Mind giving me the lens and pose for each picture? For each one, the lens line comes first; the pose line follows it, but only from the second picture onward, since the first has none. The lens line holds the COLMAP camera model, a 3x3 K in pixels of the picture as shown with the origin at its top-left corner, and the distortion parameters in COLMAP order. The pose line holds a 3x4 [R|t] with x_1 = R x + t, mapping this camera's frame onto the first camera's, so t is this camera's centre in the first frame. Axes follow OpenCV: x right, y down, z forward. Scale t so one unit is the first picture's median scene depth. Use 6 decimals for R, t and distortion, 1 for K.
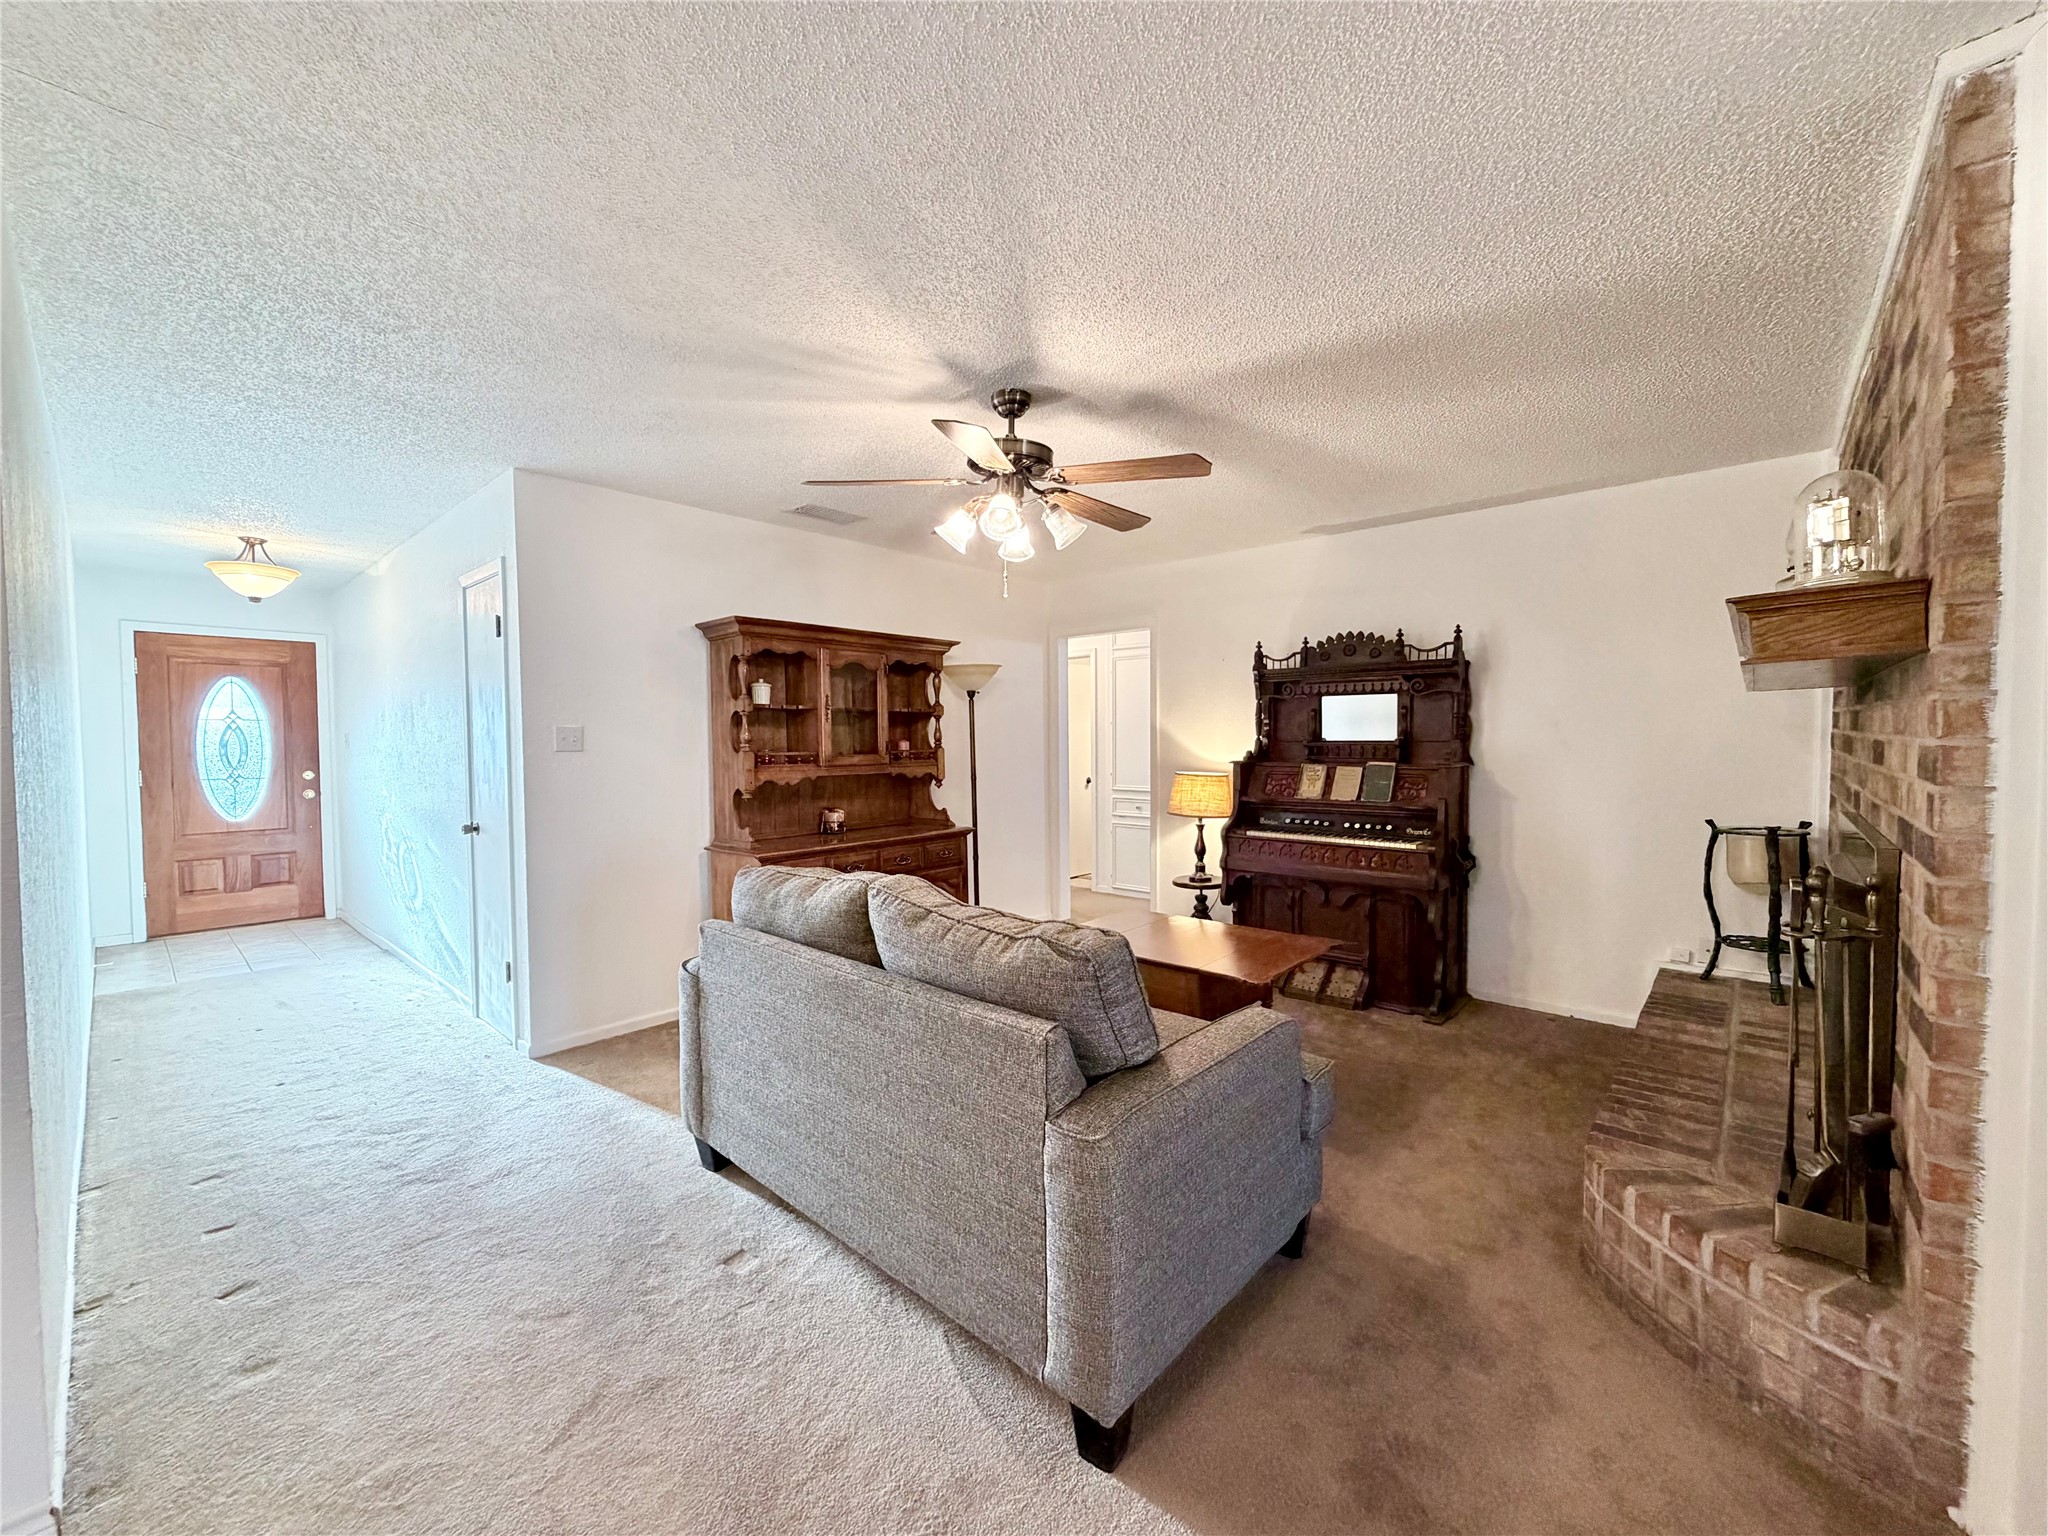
lens RADIAL K [[820.5, 0, 1015.9], [0, 820.5, 767.3], [0, 0, 1]] dist [0.001556, 0.000052]
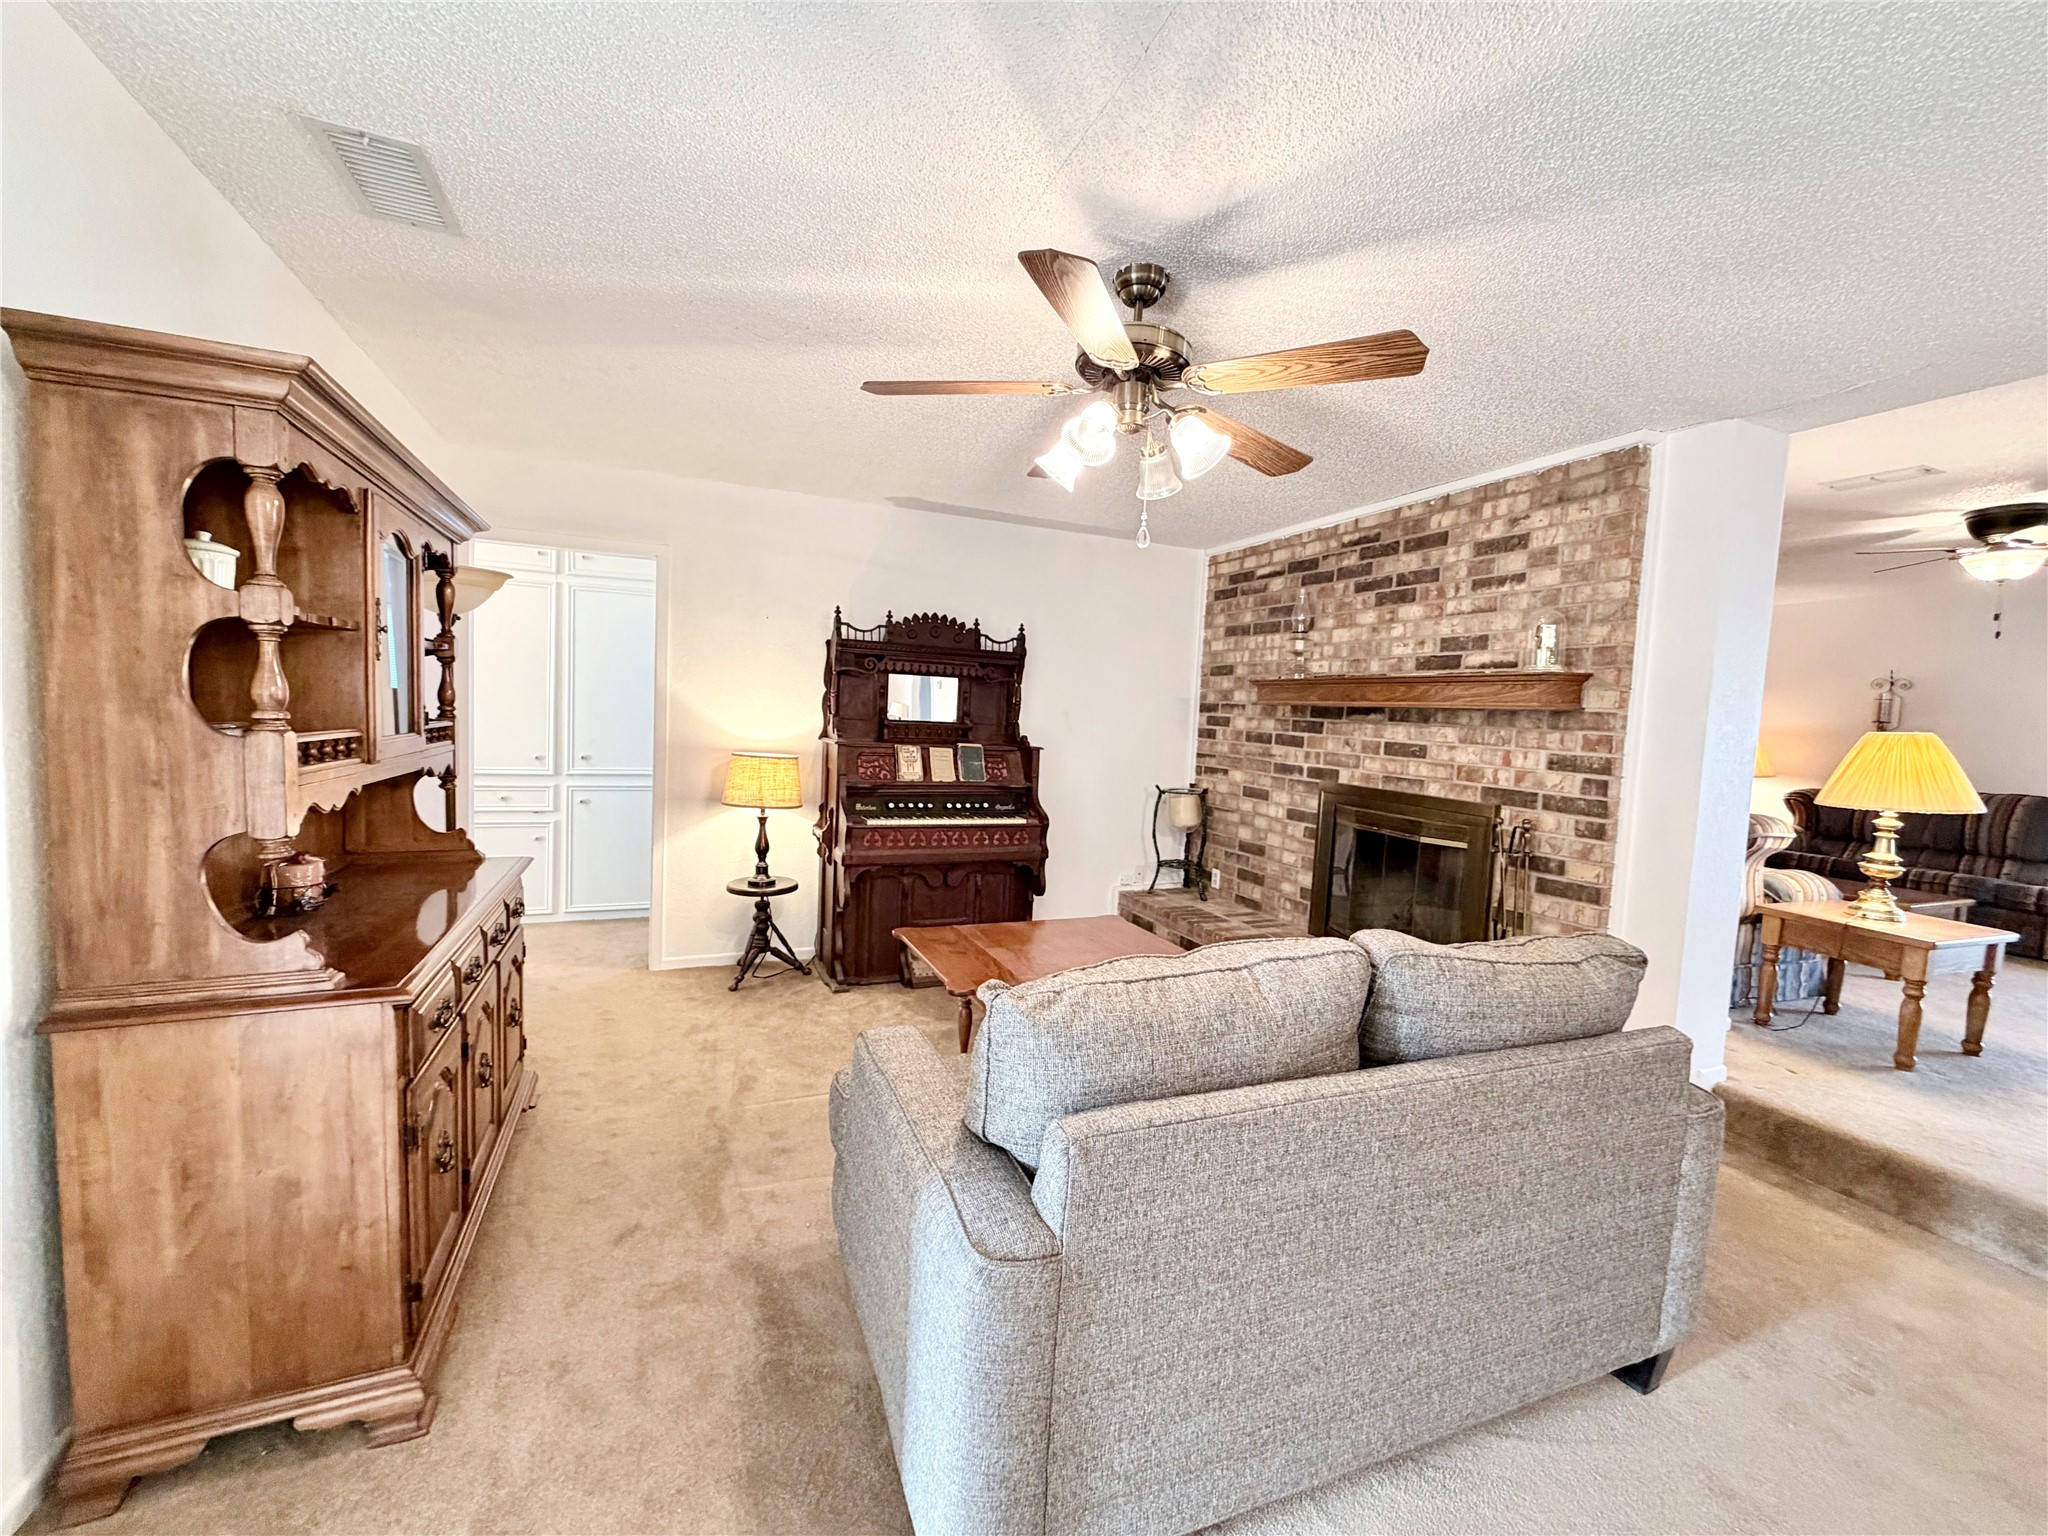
lens RADIAL K [[820.5, 0, 1015.9], [0, 820.5, 767.3], [0, 0, 1]] dist [0.001556, 0.000052]
pose [[0.425621, -0.032607, 0.904314, -0.471805], [-0.015608, 0.998937, 0.043365, -0.022509], [-0.904767, -0.032571, 0.424660, 0.487806]]
